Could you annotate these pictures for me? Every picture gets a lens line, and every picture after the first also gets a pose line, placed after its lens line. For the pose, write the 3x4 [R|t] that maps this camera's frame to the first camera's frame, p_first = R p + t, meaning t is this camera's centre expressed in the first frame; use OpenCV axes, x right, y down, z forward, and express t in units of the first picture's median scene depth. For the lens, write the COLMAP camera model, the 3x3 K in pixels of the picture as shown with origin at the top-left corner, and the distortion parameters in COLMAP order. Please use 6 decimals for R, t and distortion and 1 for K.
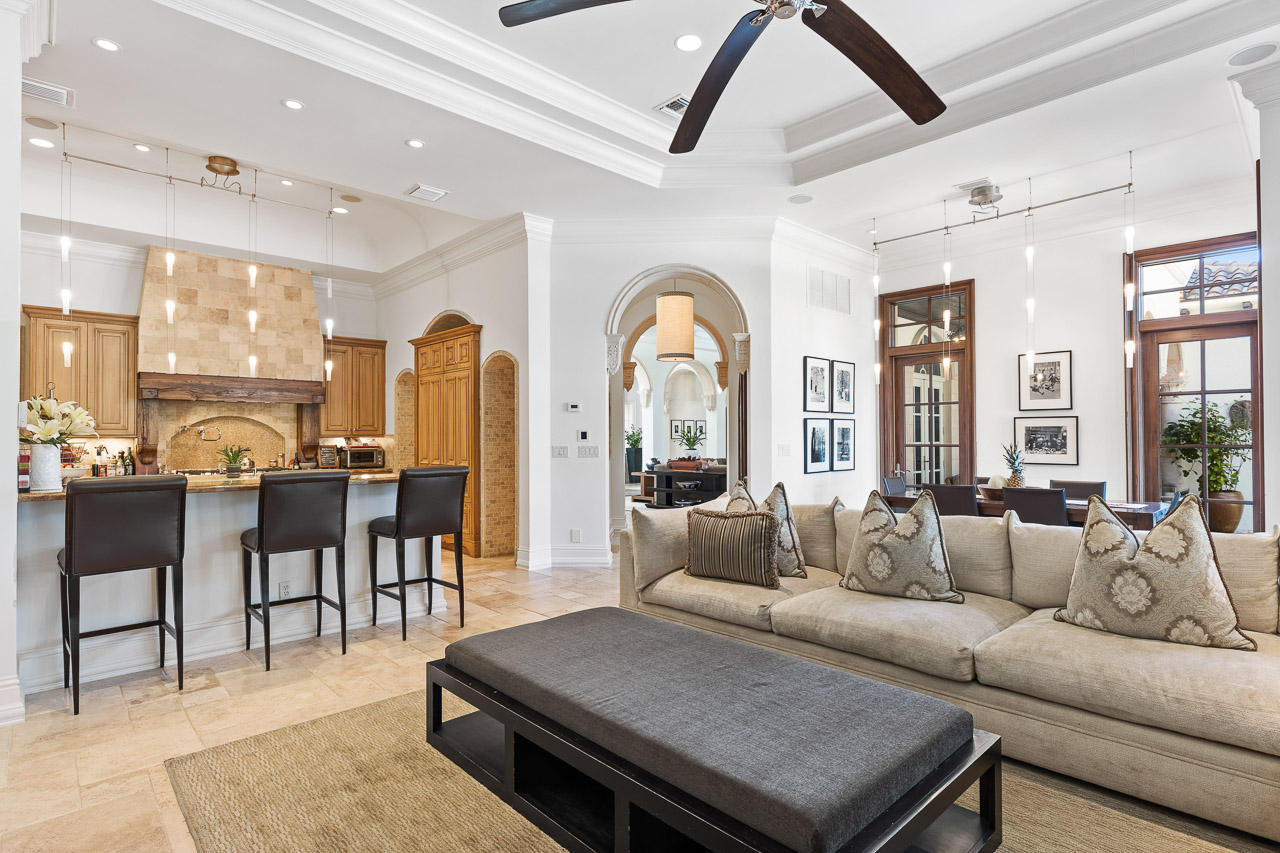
lens RADIAL K [[656.6, 0, 641.2], [0, 656.6, 429.4], [0, 0, 1]] dist [-0.000697, -0.000060]
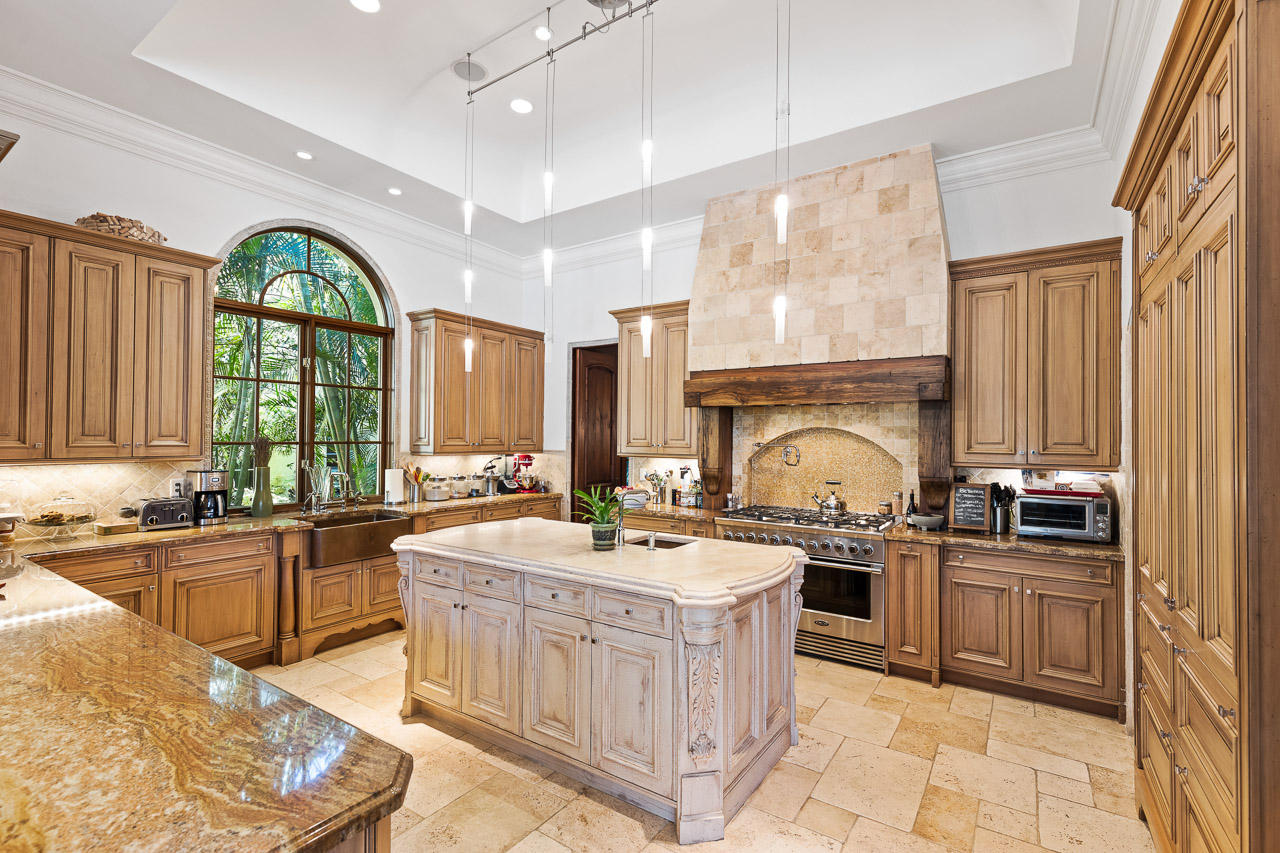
lens RADIAL K [[574.5, 0, 637.1], [0, 574.5, 428.9], [0, 0, 1]] dist [0.002124, 0.000124]
pose [[0.224082, -0.006635, -0.974548, -0.120393], [0.004423, 0.999973, -0.005791, -0.016399], [0.974560, -0.003013, 0.224105, 0.698910]]
